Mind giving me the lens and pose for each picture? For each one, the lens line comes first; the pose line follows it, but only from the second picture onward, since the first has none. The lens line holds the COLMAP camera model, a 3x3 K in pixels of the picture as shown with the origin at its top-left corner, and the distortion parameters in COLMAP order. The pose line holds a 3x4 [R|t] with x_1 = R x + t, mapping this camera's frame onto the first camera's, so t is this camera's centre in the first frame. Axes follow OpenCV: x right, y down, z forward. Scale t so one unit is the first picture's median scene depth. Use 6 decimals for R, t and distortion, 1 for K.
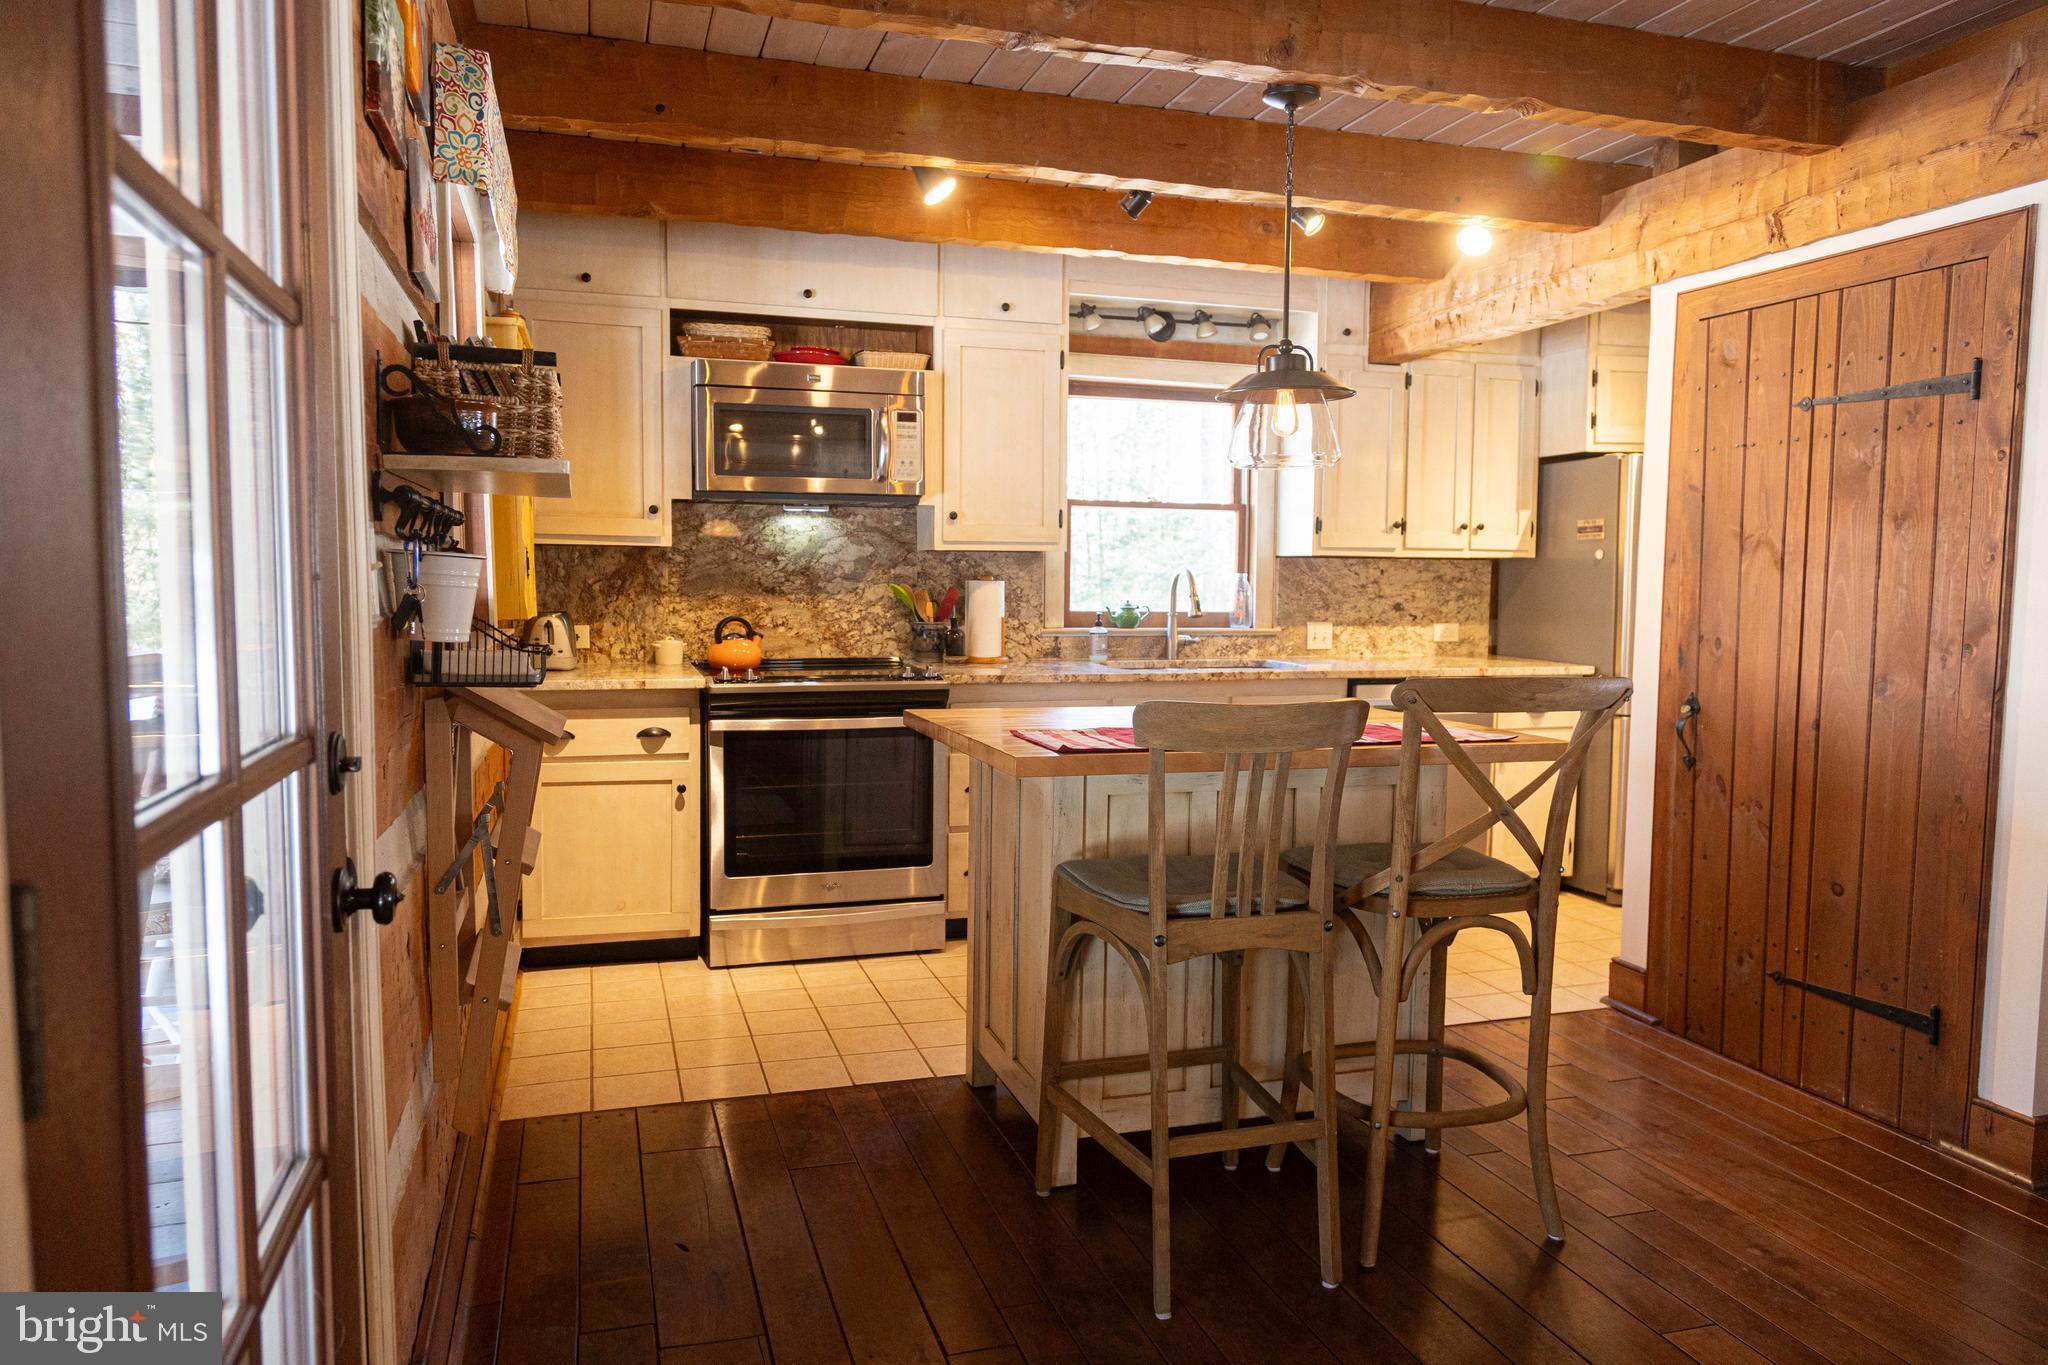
lens RADIAL K [[1352.9, 0, 1025.3], [0, 1352.9, 678.0], [0, 0, 1]] dist [0.010533, -0.004098]
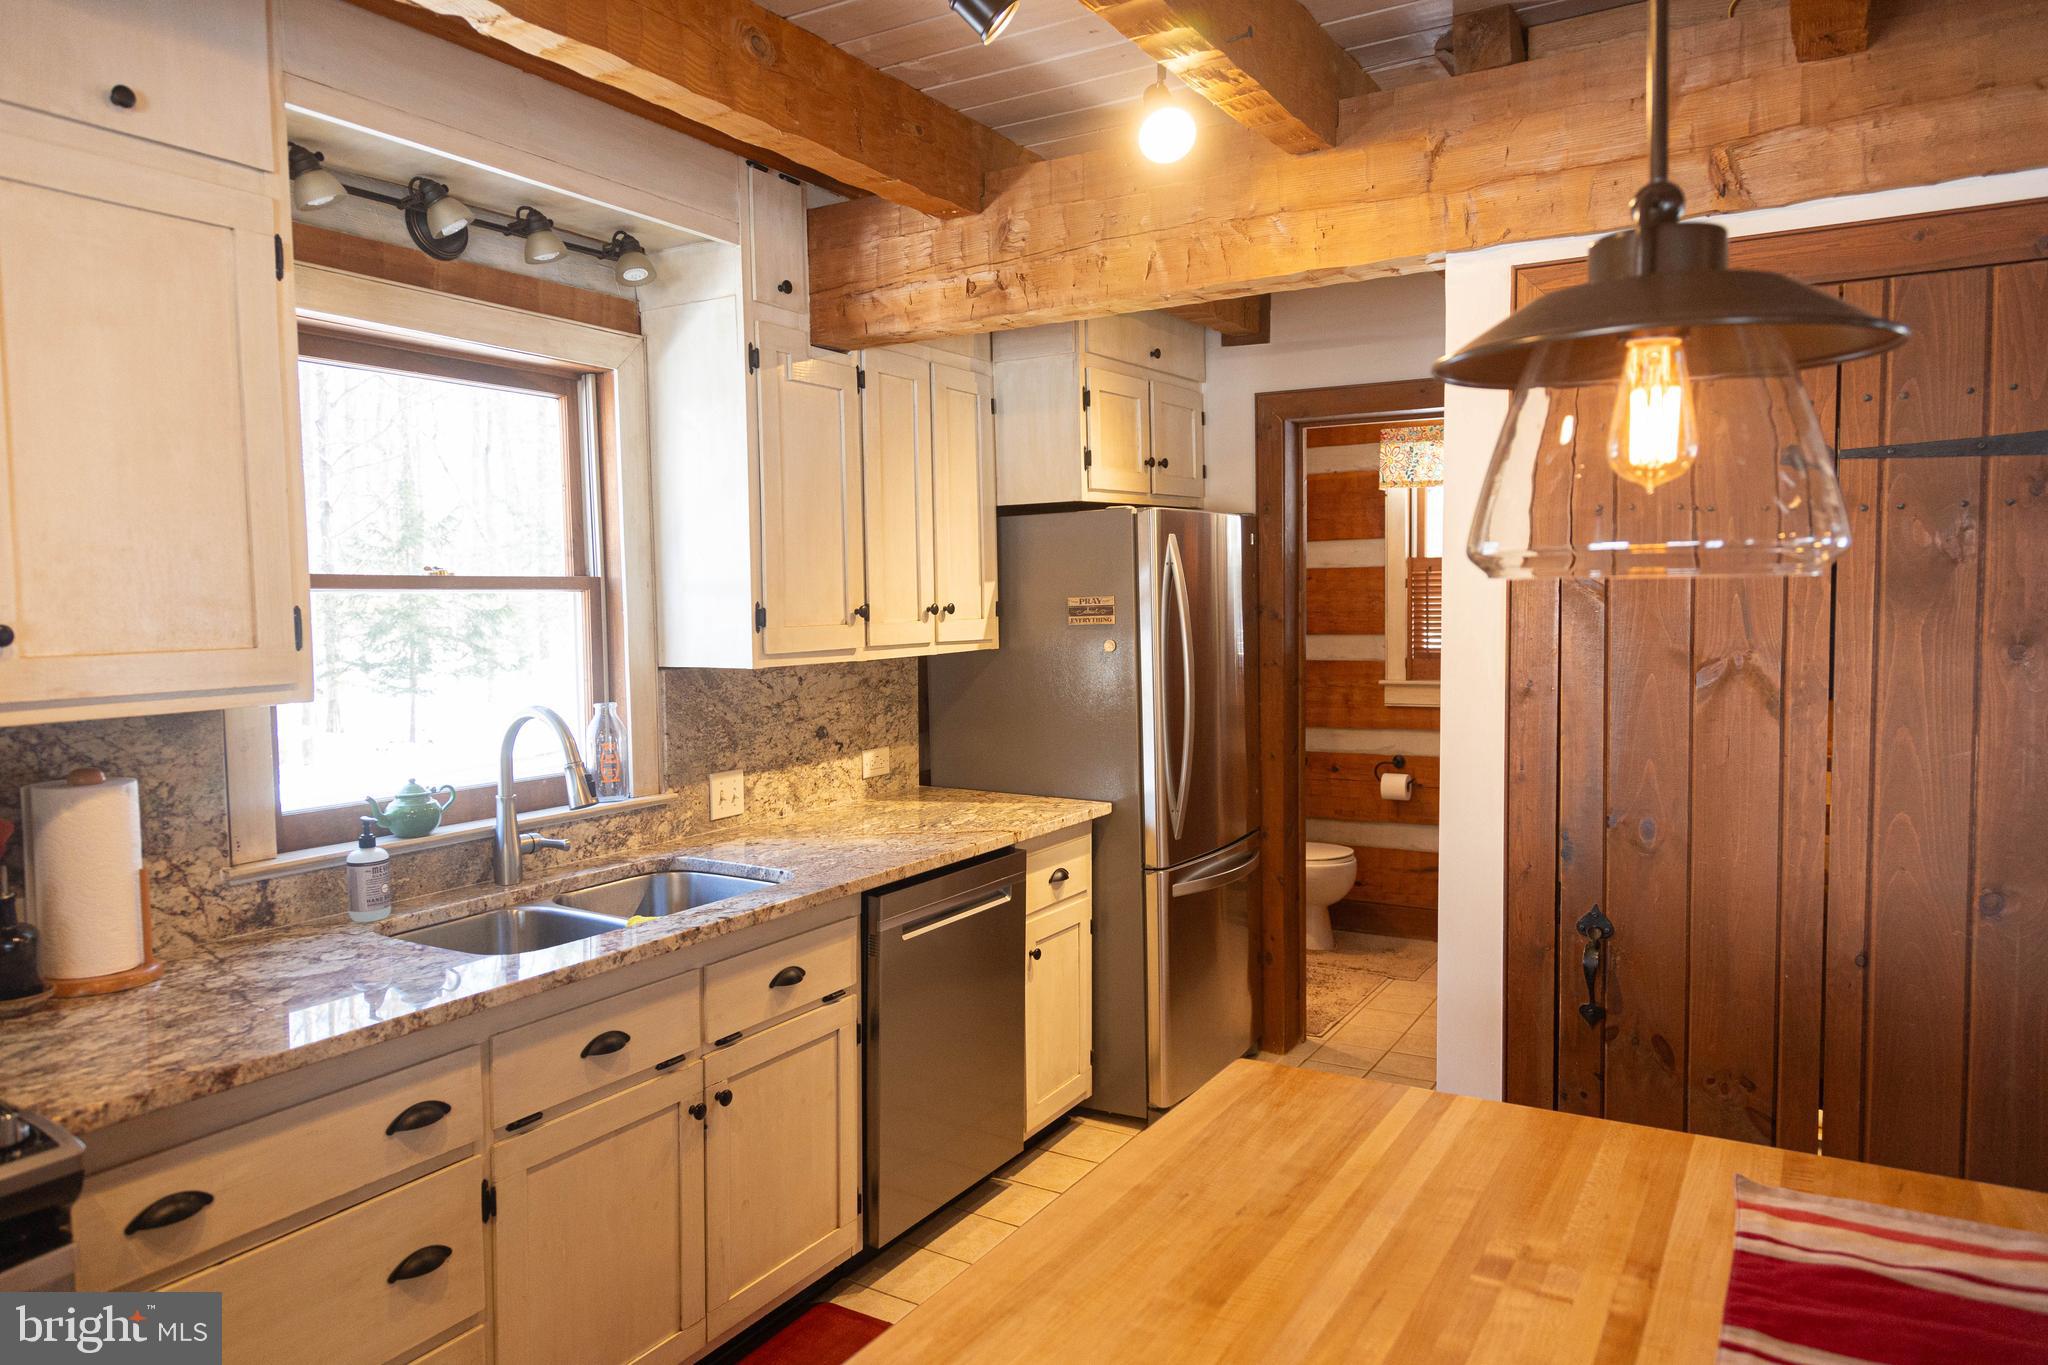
lens RADIAL K [[1352.9, 0, 1018.9], [0, 1352.9, 680.4], [0, 0, 1]] dist [0.010533, -0.004098]
pose [[0.752410, -0.060410, 0.655919, -0.078563], [0.071422, 0.997397, 0.009931, -0.082163], [-0.654811, 0.039374, 0.754766, 0.485504]]
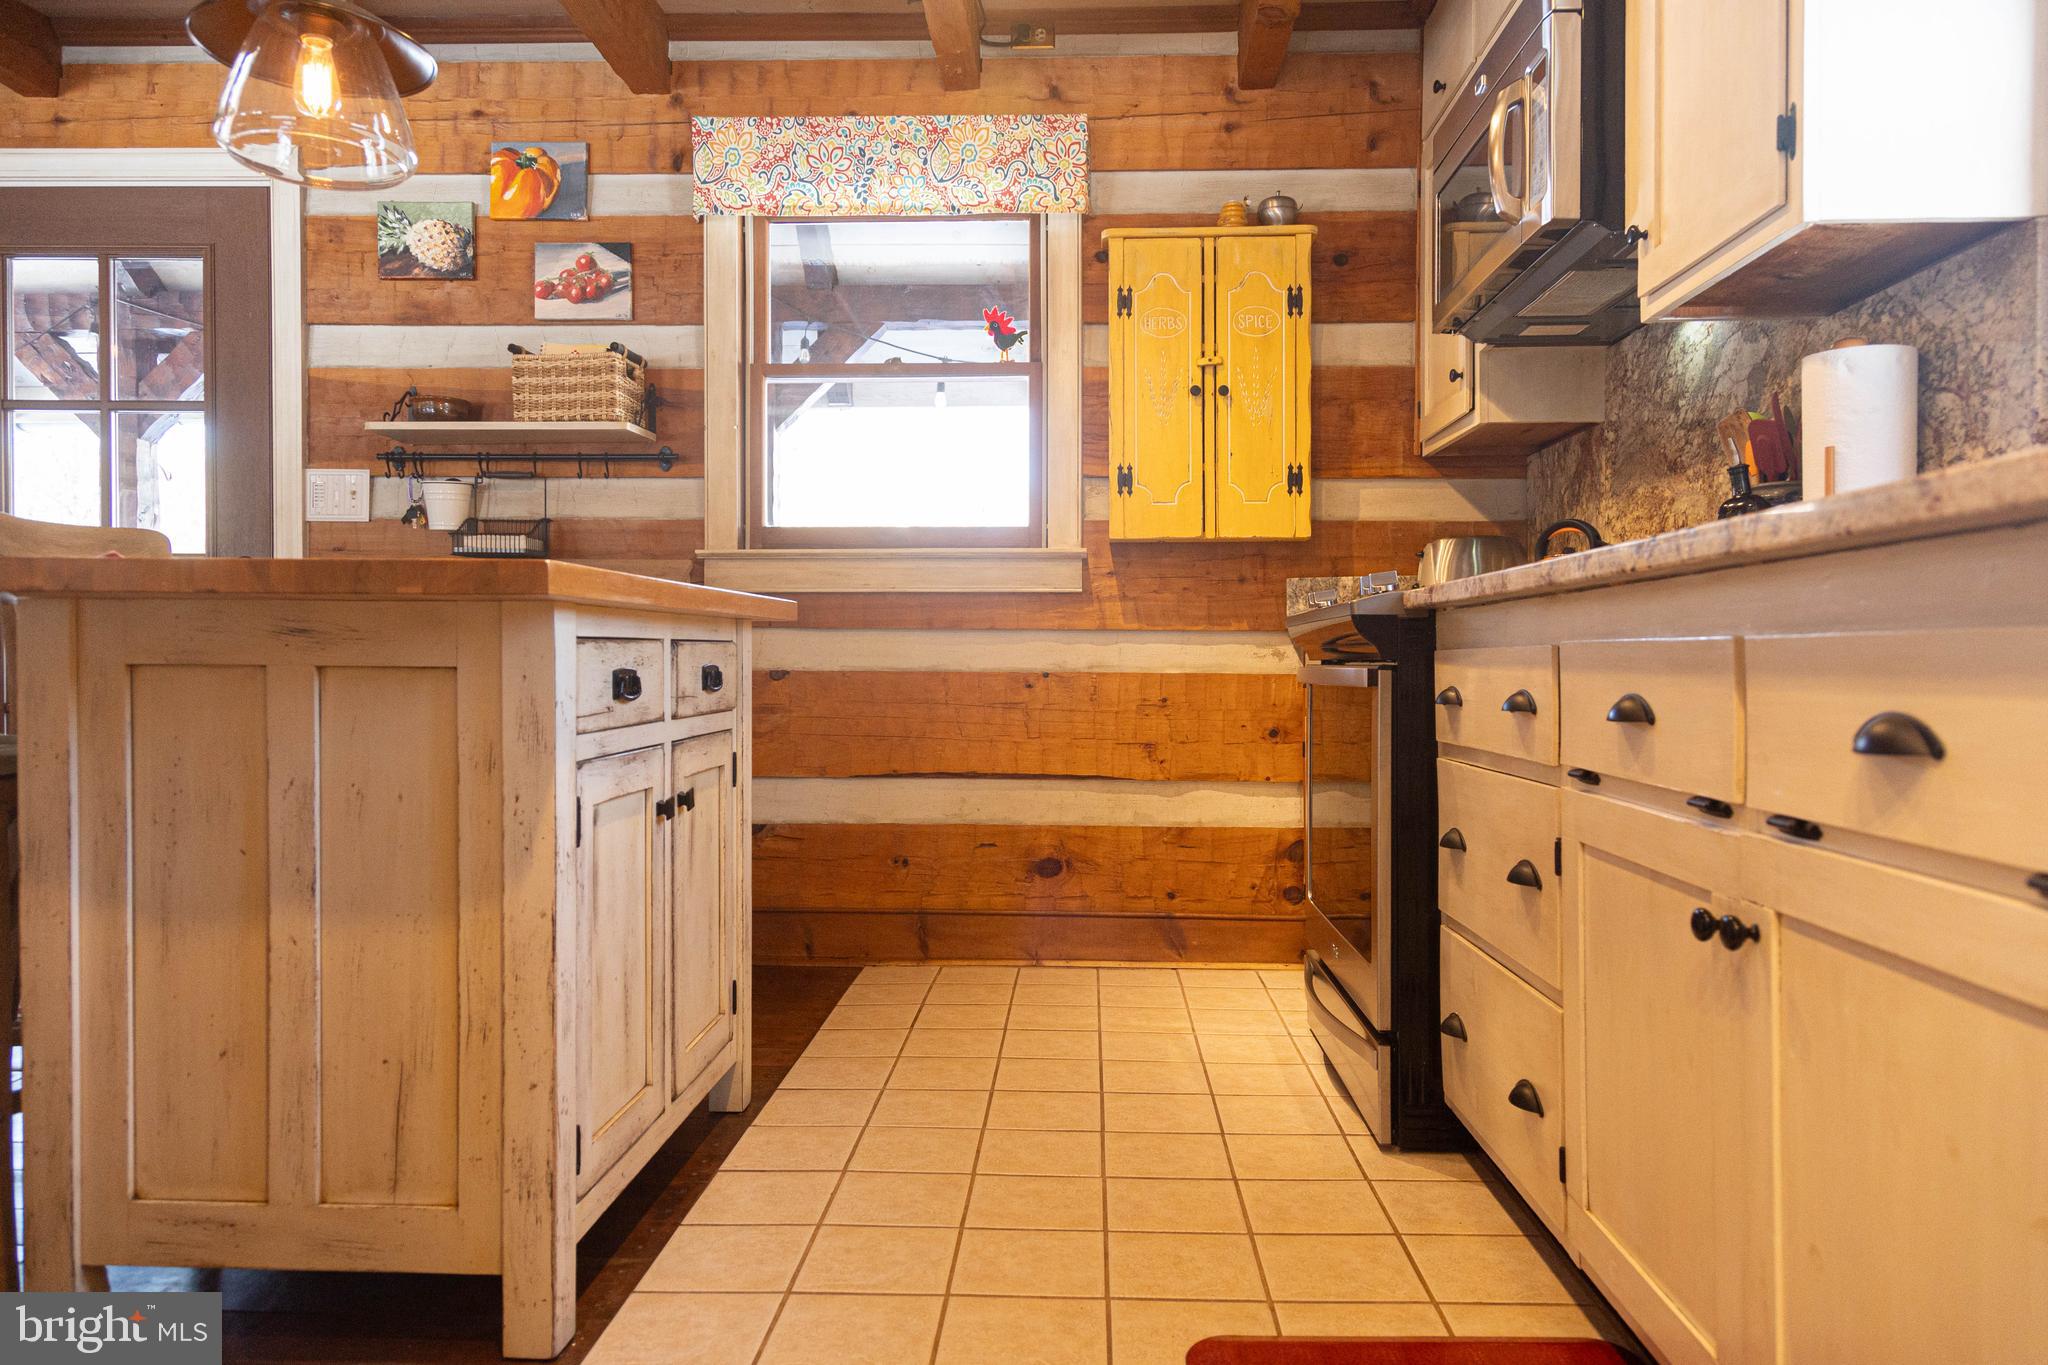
lens RADIAL K [[1352.9, 0, 1026.5], [0, 1352.9, 673.4], [0, 0, 1]] dist [0.010533, -0.004098]
pose [[-0.343385, -0.000618, -0.939195, 0.380131], [-0.074261, 0.996887, 0.026495, 0.021233], [0.936254, 0.078844, -0.342361, 0.876156]]
